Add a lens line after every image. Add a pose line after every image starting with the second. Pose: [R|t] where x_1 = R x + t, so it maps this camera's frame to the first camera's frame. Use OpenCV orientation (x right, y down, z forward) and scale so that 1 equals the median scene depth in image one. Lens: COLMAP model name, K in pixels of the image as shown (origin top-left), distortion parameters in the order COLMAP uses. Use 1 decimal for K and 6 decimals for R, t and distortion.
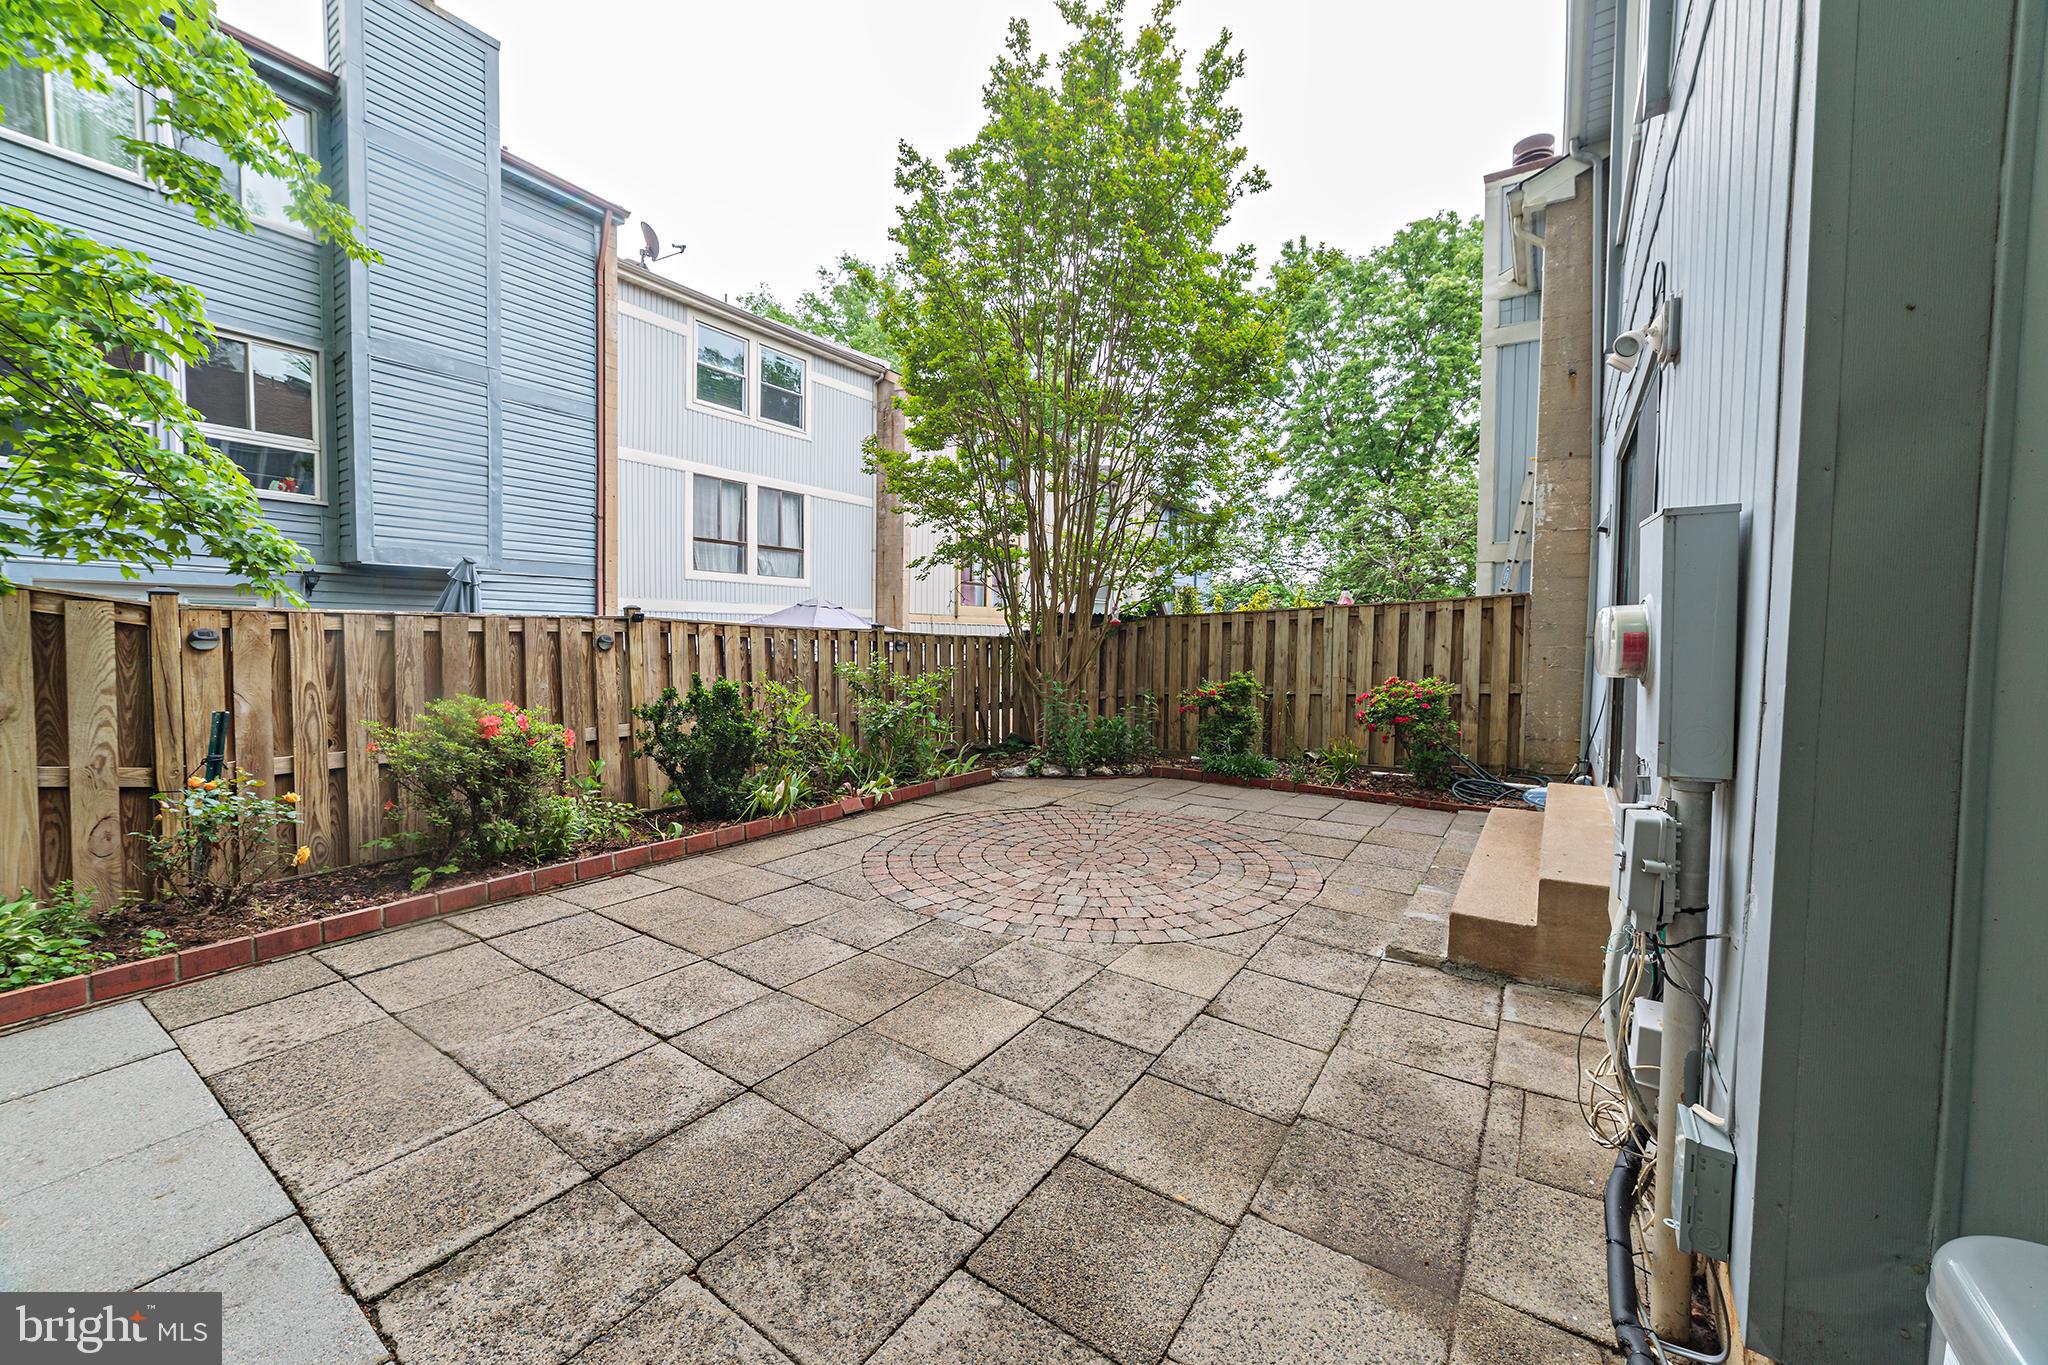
lens RADIAL K [[784.2, 0, 1035.4], [0, 784.2, 669.2], [0, 0, 1]] dist [-0.029869, 0.013005]
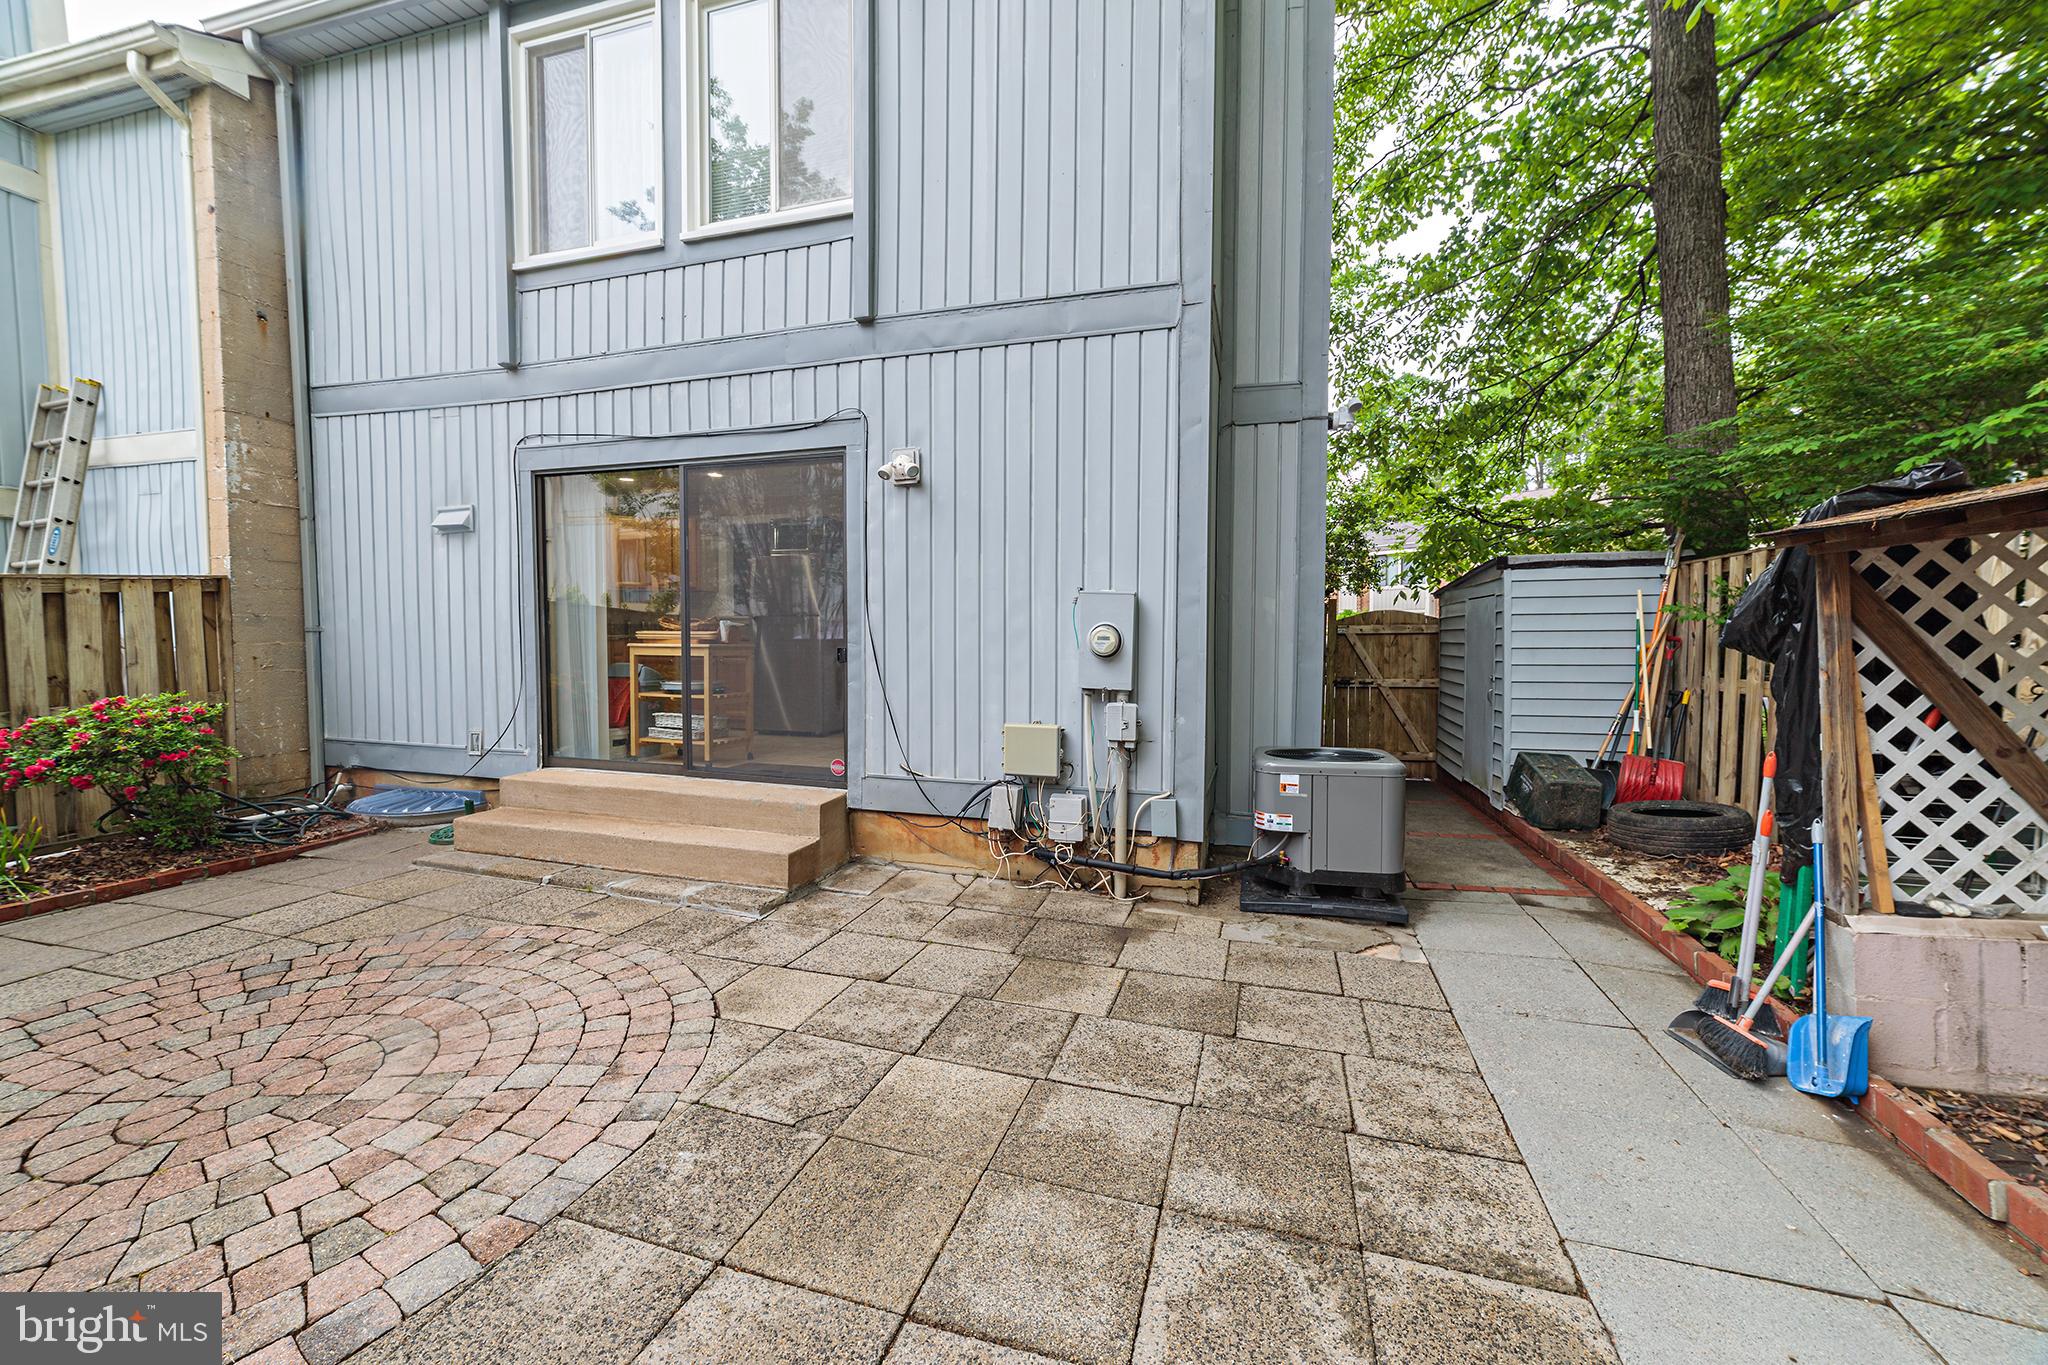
lens RADIAL K [[784.2, 0, 1035.4], [0, 784.2, 669.2], [0, 0, 1]] dist [-0.029869, 0.013005]
pose [[-0.297013, -0.057070, 0.953166, -0.694868], [0.035408, 0.996868, 0.070720, -0.057507], [-0.954217, 0.054754, -0.294062, 0.862062]]
